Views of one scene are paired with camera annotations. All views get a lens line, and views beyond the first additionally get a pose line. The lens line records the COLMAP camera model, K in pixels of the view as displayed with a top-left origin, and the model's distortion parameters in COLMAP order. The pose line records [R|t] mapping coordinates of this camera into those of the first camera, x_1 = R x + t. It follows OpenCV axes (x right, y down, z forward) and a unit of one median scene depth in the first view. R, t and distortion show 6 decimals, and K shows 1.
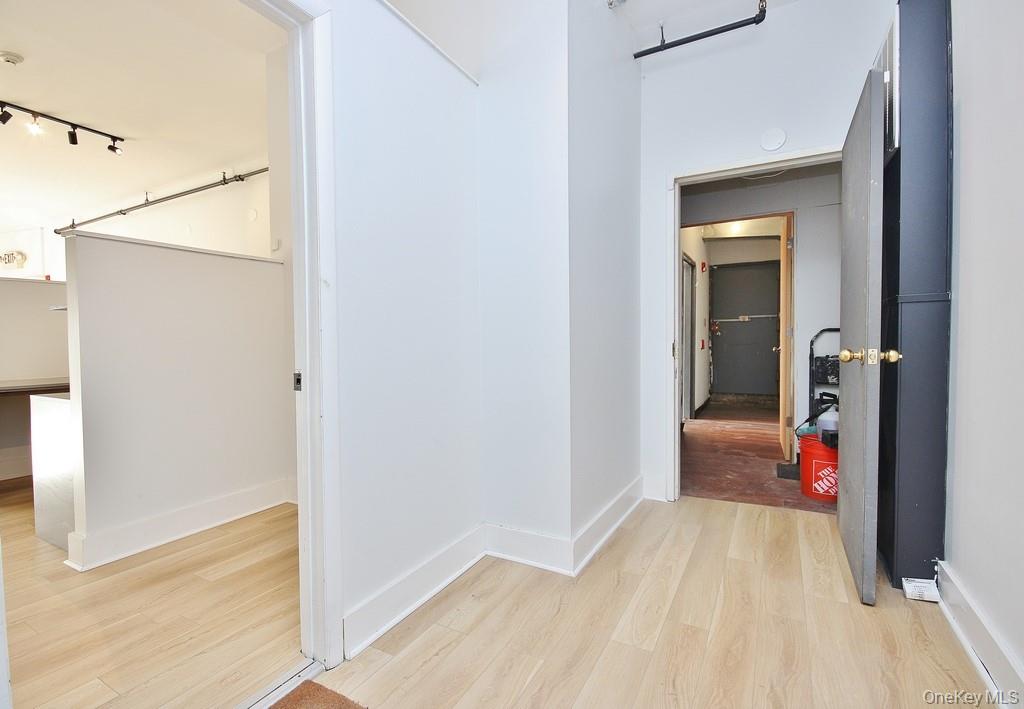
lens RADIAL K [[479.2, 0, 490.1], [0, 479.2, 356.3], [0, 0, 1]] dist [-0.000940, -0.009214]
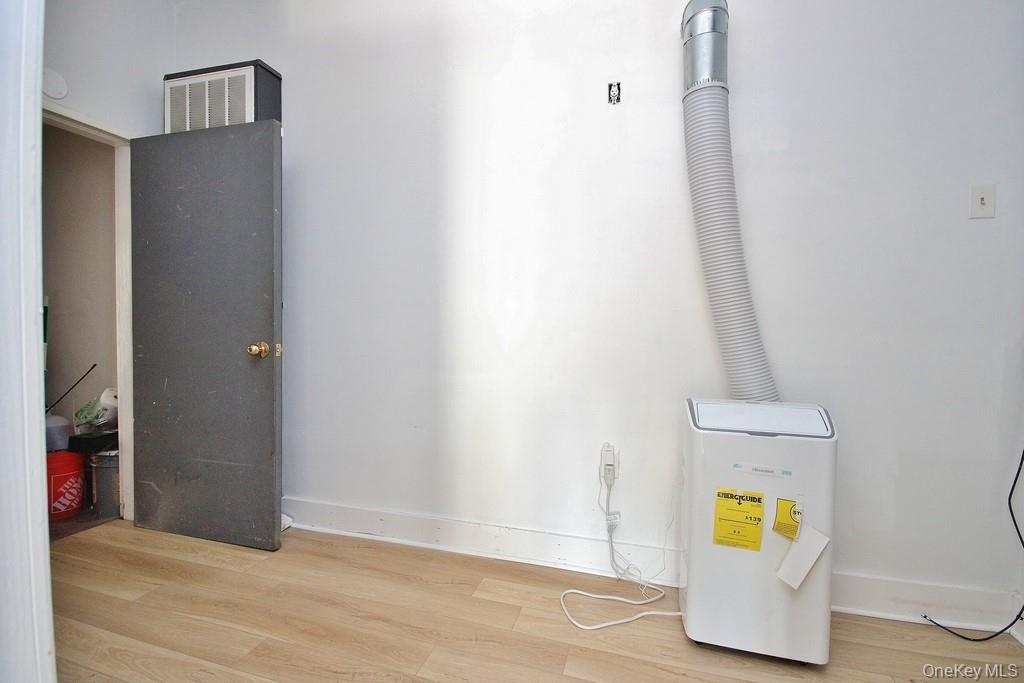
lens RADIAL K [[465.0, 0, 509.7], [0, 465.0, 343.5], [0, 0, 1]] dist [0.002636, -0.010651]
pose [[-0.231828, -0.014619, 0.972647, -0.436174], [0.025287, 0.999459, 0.021049, -0.020979], [-0.972428, 0.029475, -0.231333, 0.569053]]
